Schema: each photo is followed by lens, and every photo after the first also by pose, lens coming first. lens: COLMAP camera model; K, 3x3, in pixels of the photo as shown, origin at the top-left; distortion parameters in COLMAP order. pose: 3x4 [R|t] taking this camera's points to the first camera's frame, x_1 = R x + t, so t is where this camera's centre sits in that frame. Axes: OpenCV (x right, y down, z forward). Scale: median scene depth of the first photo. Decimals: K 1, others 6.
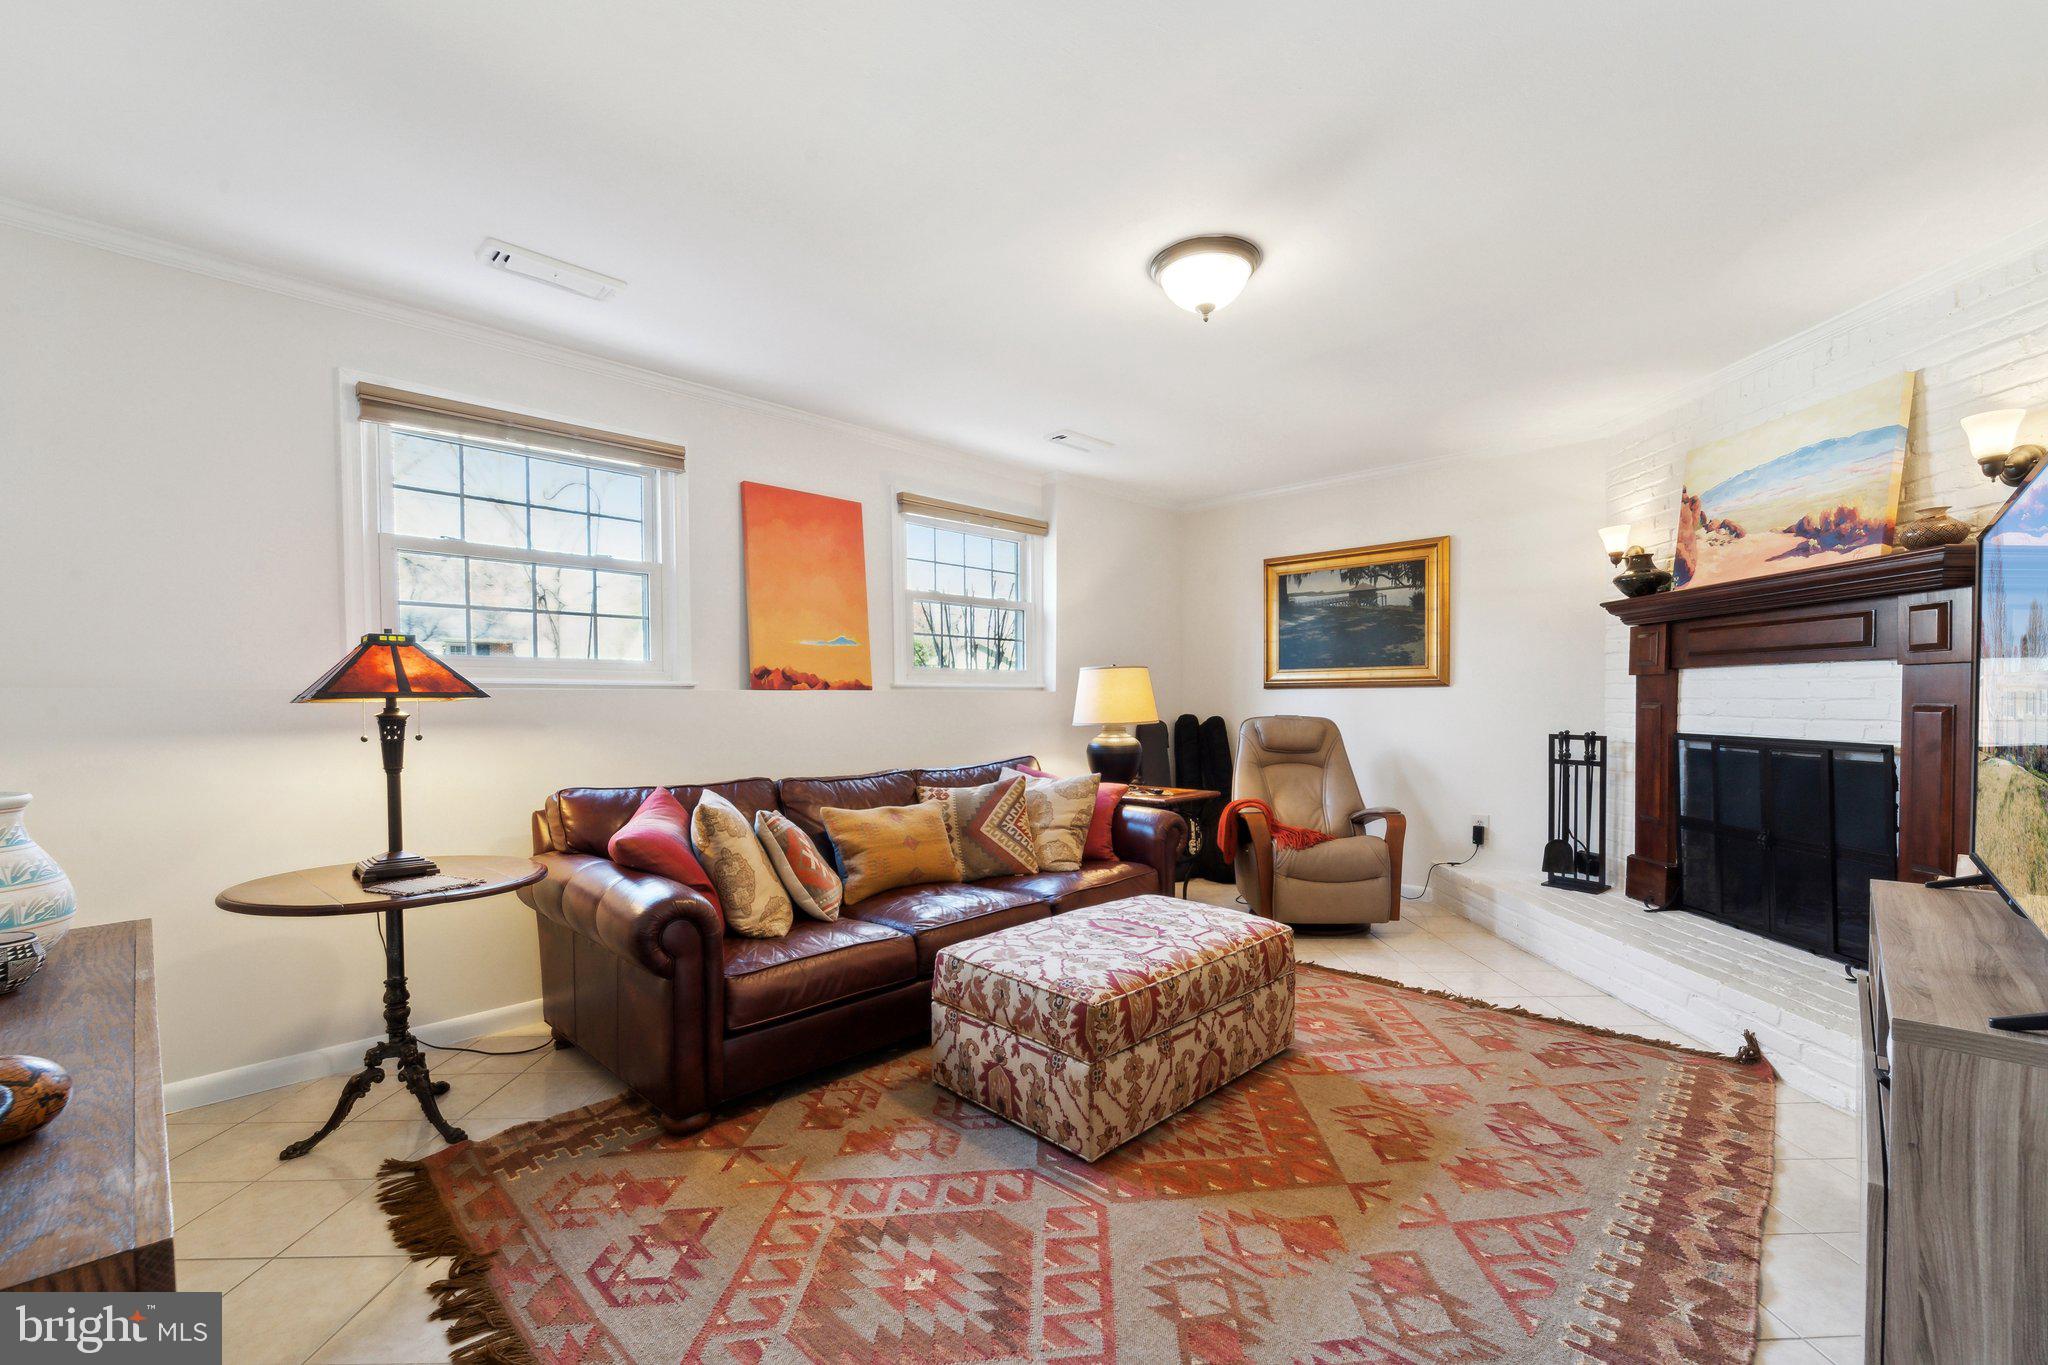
lens RADIAL K [[879.2, 0, 1030.9], [0, 879.2, 724.7], [0, 0, 1]] dist [-0.001546, -0.000227]
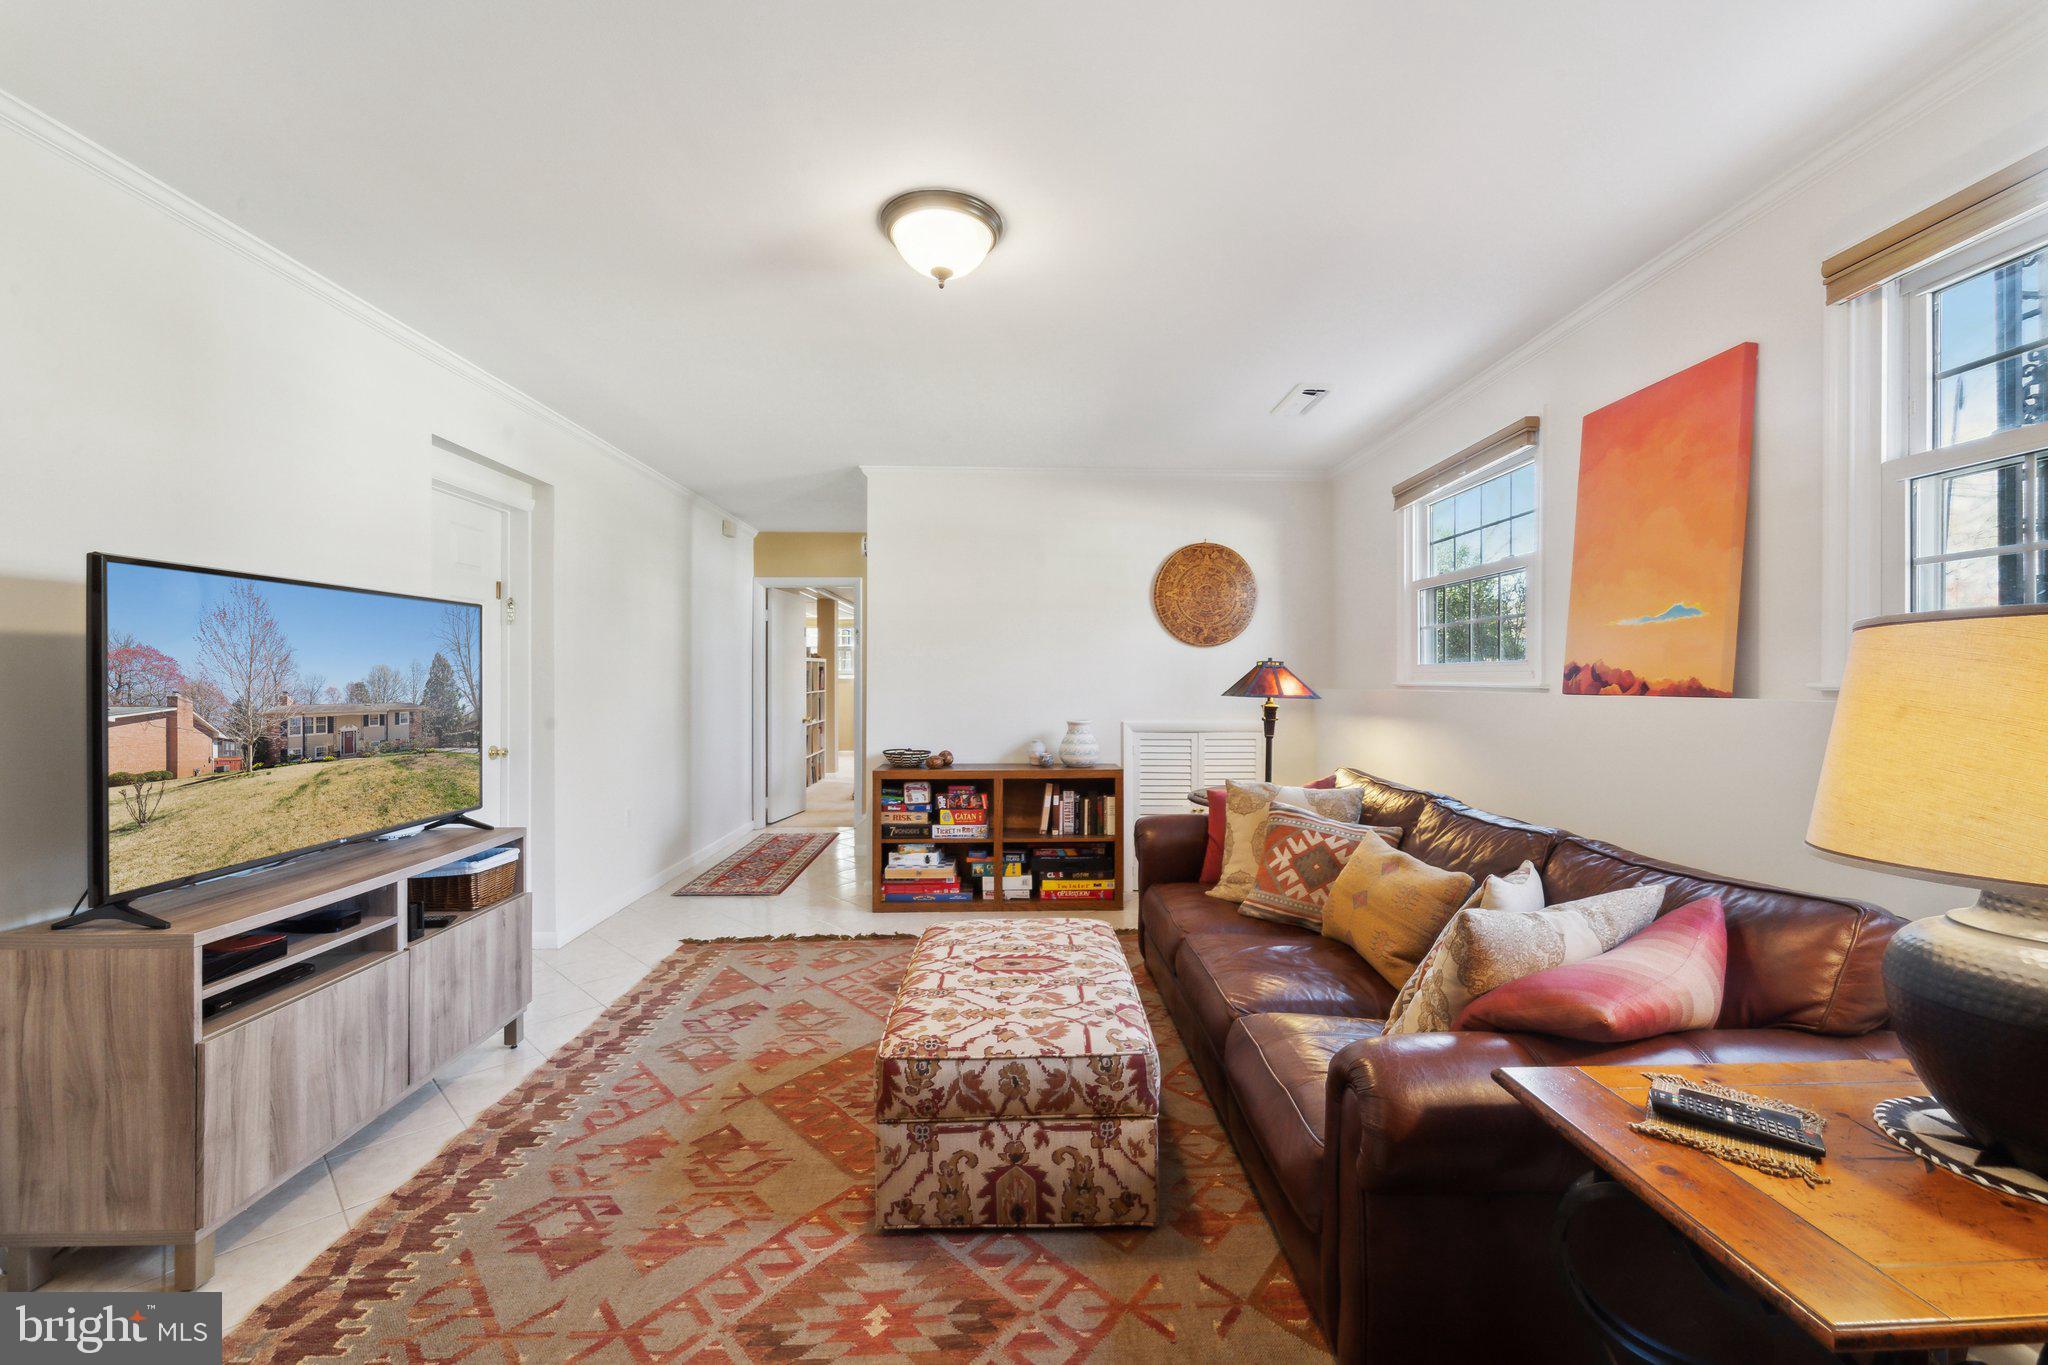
lens RADIAL K [[785.6, 0, 1025.3], [0, 785.6, 683.8], [0, 0, 1]] dist [-0.001167, -0.000263]
pose [[-0.695555, 0.007300, -0.718435, 0.542004], [-0.015867, 0.999548, 0.025519, -0.063558], [0.718297, 0.029149, -0.695125, 1.236357]]
